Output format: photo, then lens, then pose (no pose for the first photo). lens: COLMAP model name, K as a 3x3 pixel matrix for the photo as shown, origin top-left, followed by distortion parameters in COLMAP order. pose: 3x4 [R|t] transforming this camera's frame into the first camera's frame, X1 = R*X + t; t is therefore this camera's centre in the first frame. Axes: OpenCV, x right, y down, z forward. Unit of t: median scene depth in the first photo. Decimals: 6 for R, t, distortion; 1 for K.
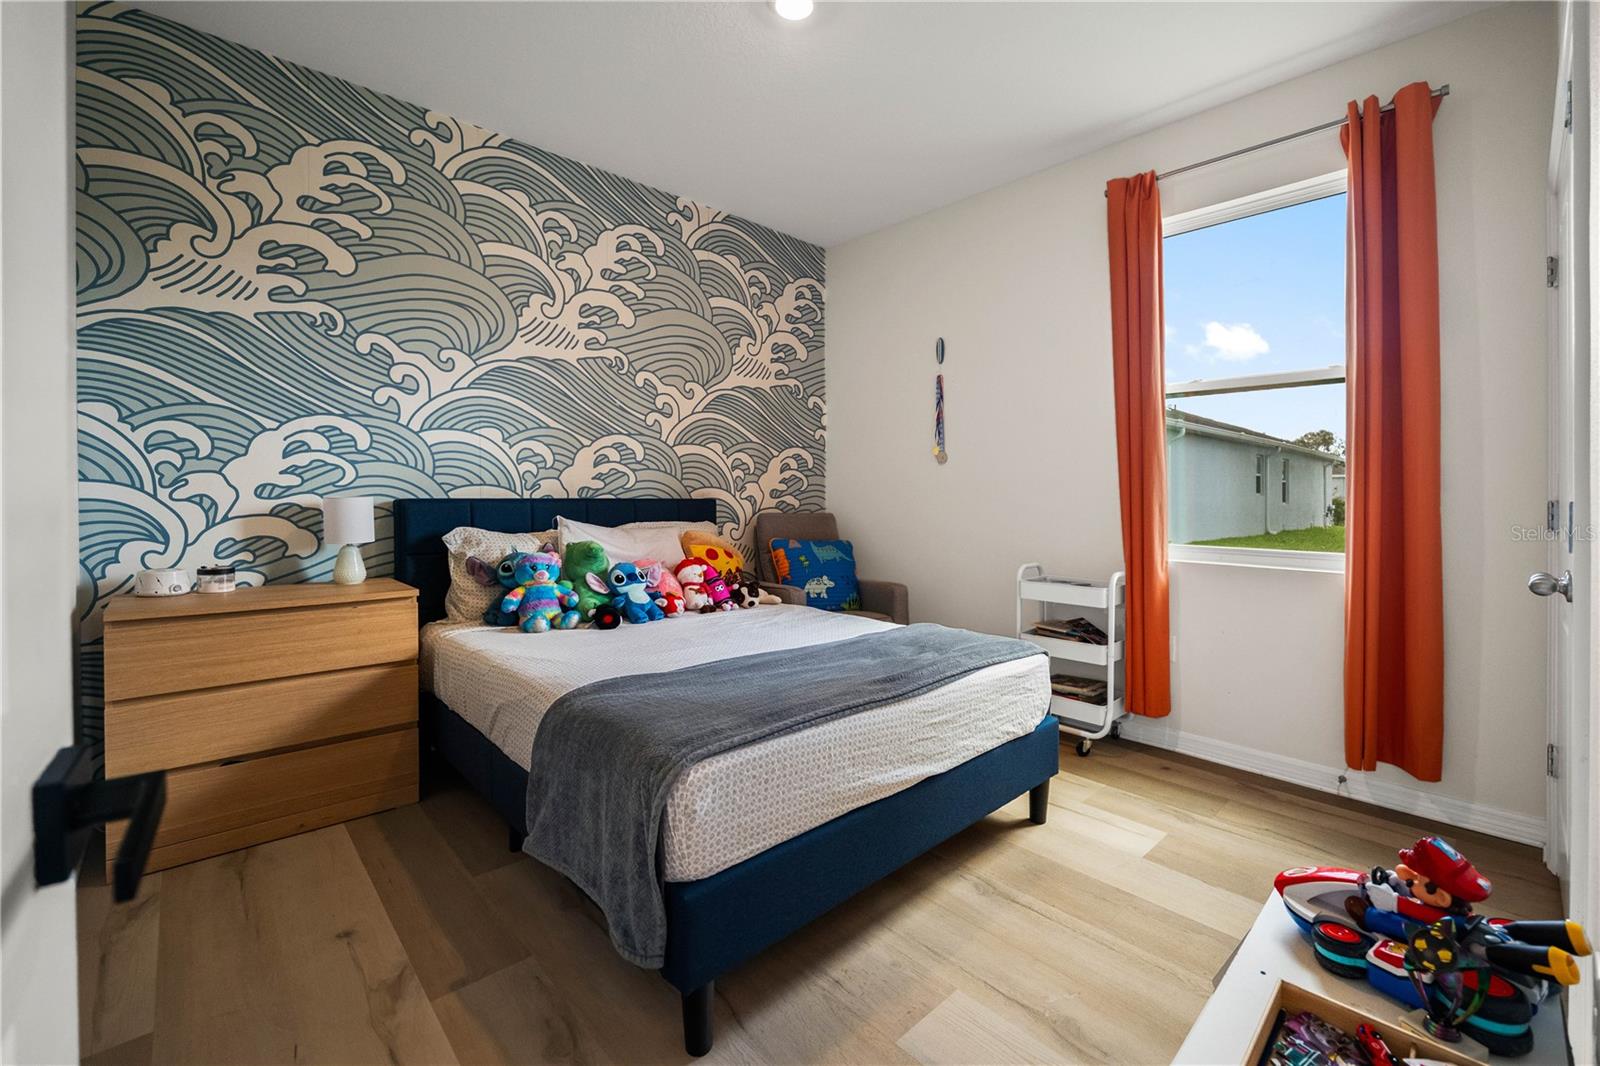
lens RADIAL K [[669.8, 0, 819.6], [0, 669.8, 501.6], [0, 0, 1]] dist [-0.012668, 0.000974]
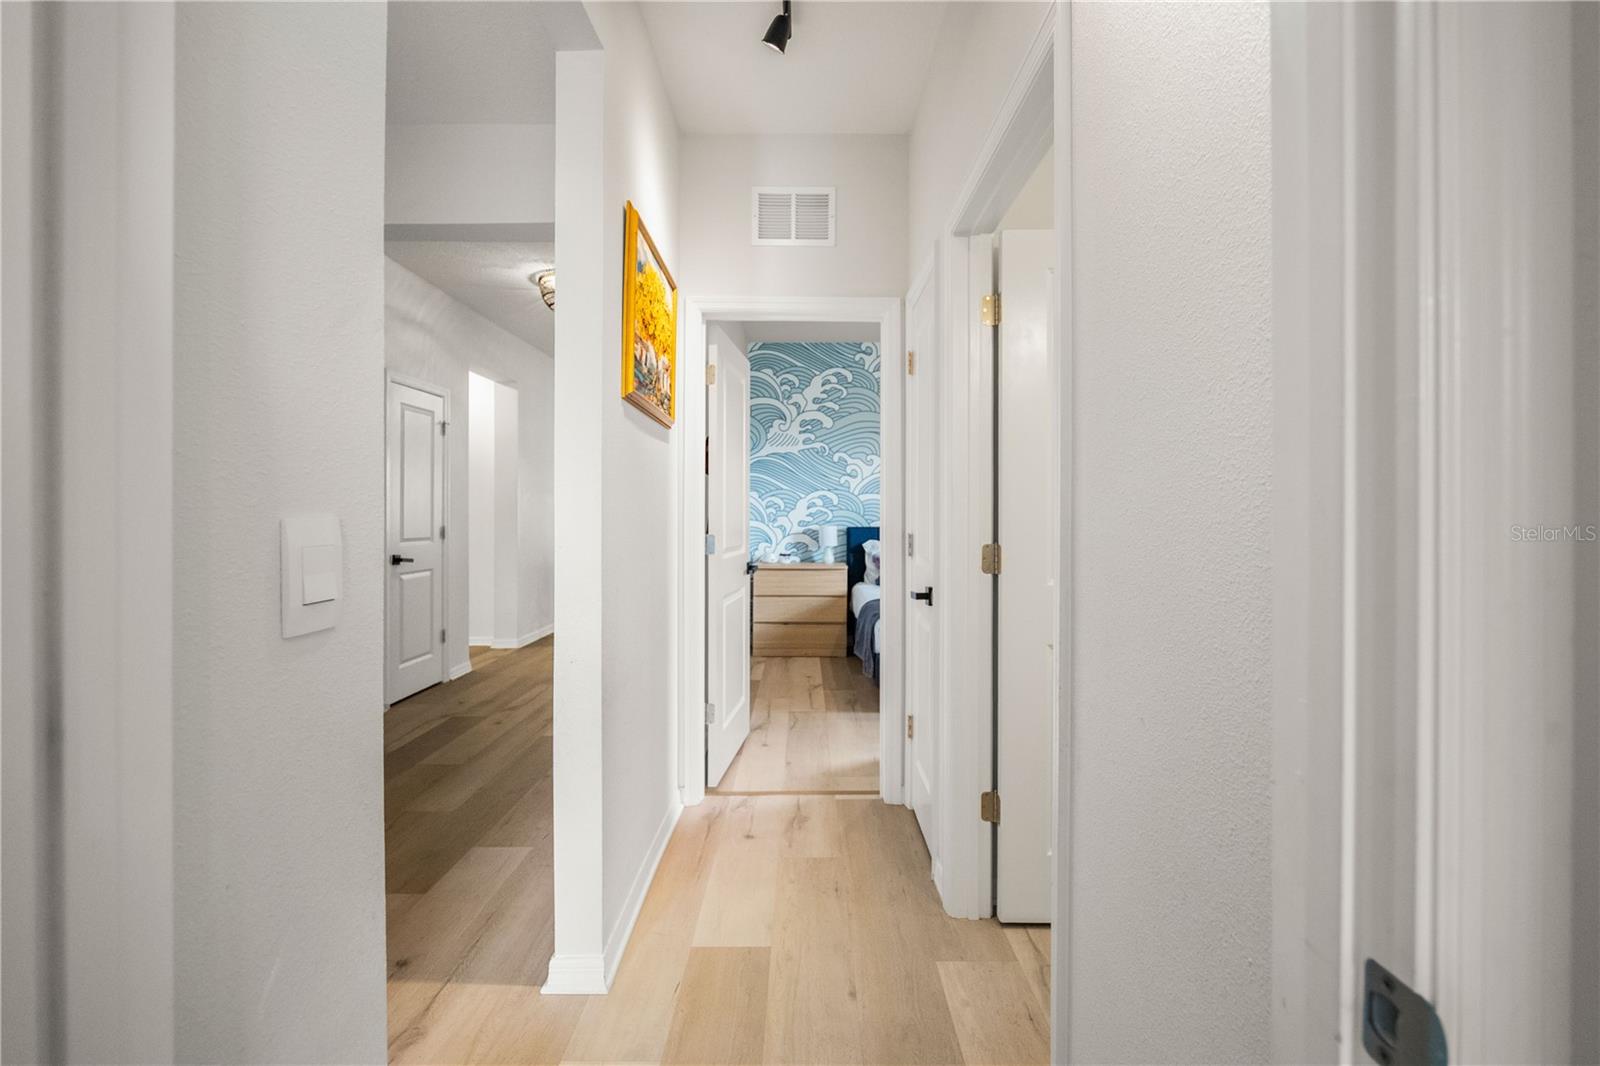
lens RADIAL K [[669.8, 0, 815.4], [0, 669.8, 519.6], [0, 0, 1]] dist [-0.012668, 0.000974]
pose [[0.737491, 0.001702, -0.675355, 0.855255], [-0.008503, 0.999941, -0.006764, -0.013613], [0.675303, 0.010731, 0.737462, -0.768491]]
